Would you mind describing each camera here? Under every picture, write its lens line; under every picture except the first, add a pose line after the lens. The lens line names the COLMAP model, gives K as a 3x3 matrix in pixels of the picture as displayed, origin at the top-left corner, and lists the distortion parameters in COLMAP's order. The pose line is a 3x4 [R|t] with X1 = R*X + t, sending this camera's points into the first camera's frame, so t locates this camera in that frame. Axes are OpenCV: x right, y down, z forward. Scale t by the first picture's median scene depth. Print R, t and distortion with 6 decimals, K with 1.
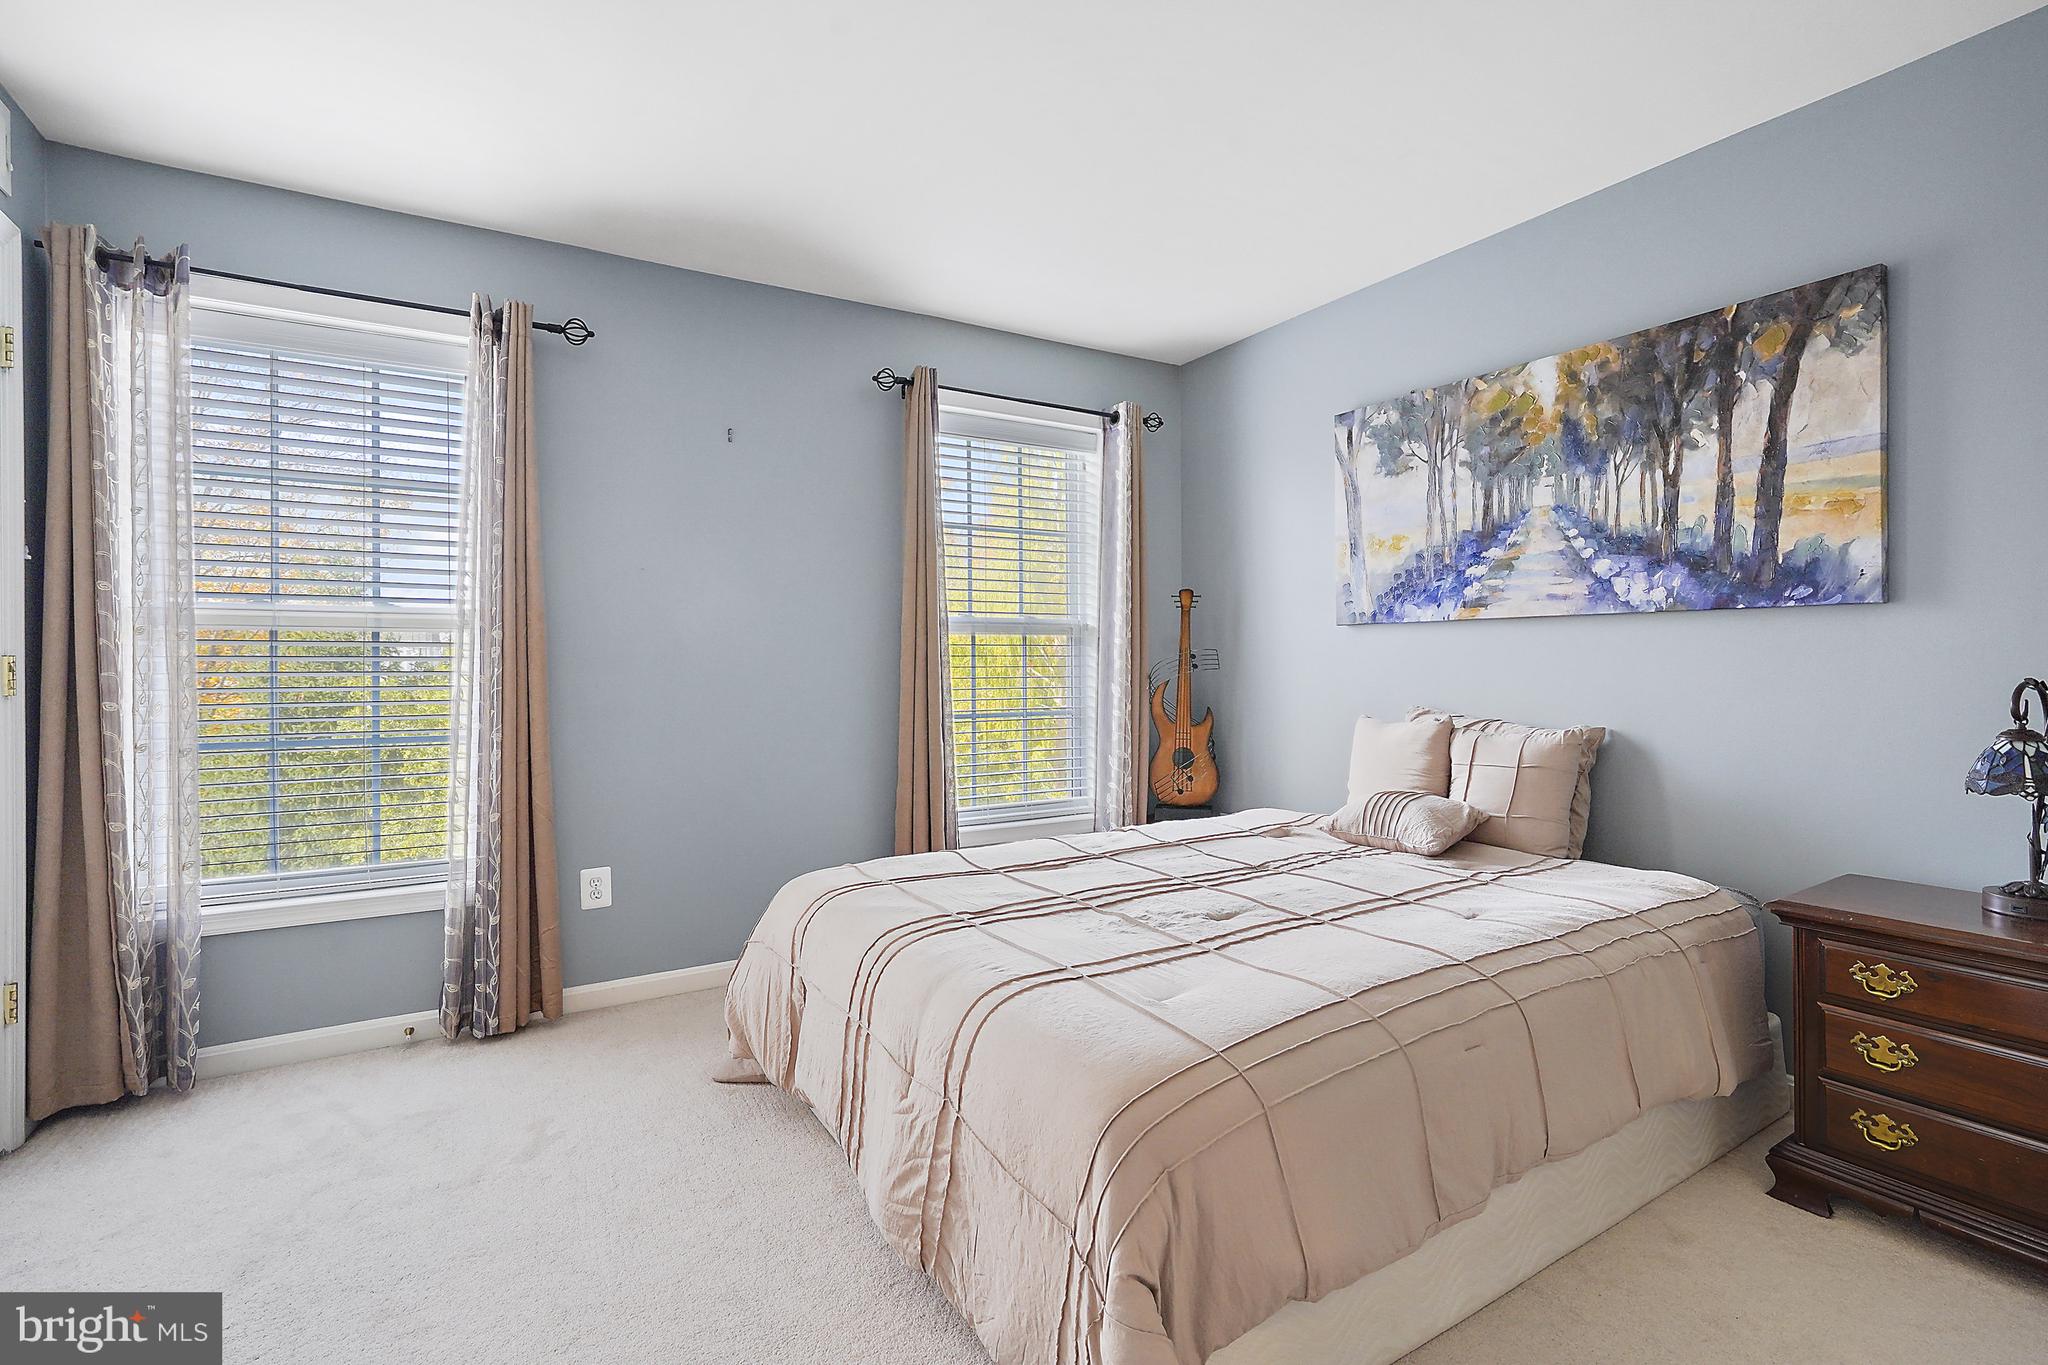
lens RADIAL K [[946.3, 0, 1023.3], [0, 946.3, 654.6], [0, 0, 1]] dist [0.000614, 0.000528]
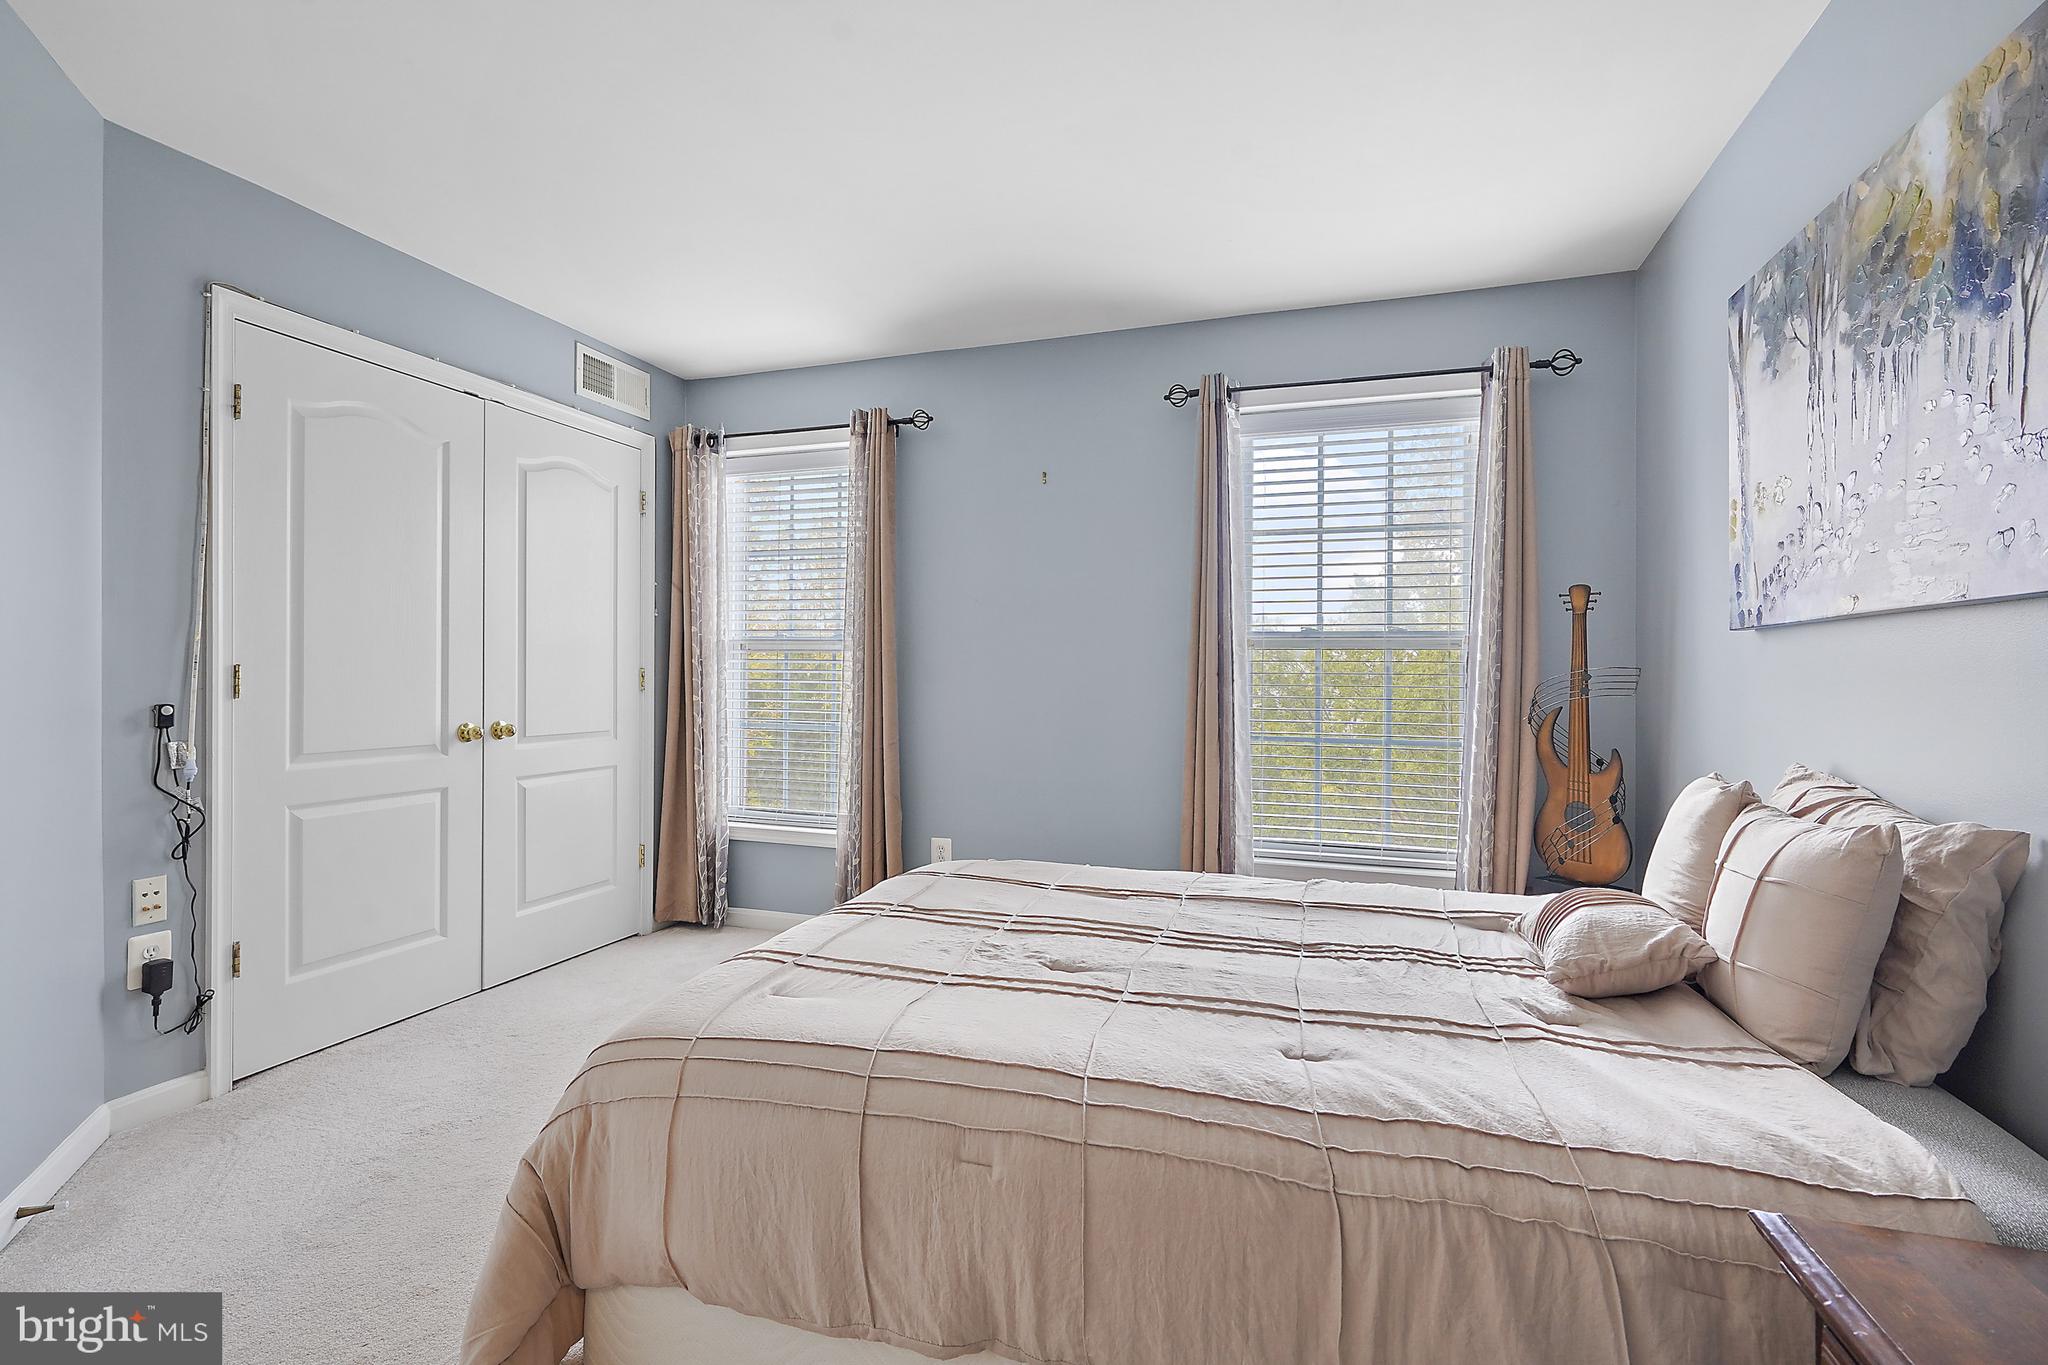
lens RADIAL K [[930.9, 0, 1024.0], [0, 930.9, 682.5], [0, 0, 1]] dist [-0.004179, -0.000311]
pose [[0.653021, 0.015078, -0.757190, 0.622652], [-0.006801, 0.999878, 0.014045, -0.001750], [0.757309, -0.004022, 0.653044, 0.295833]]
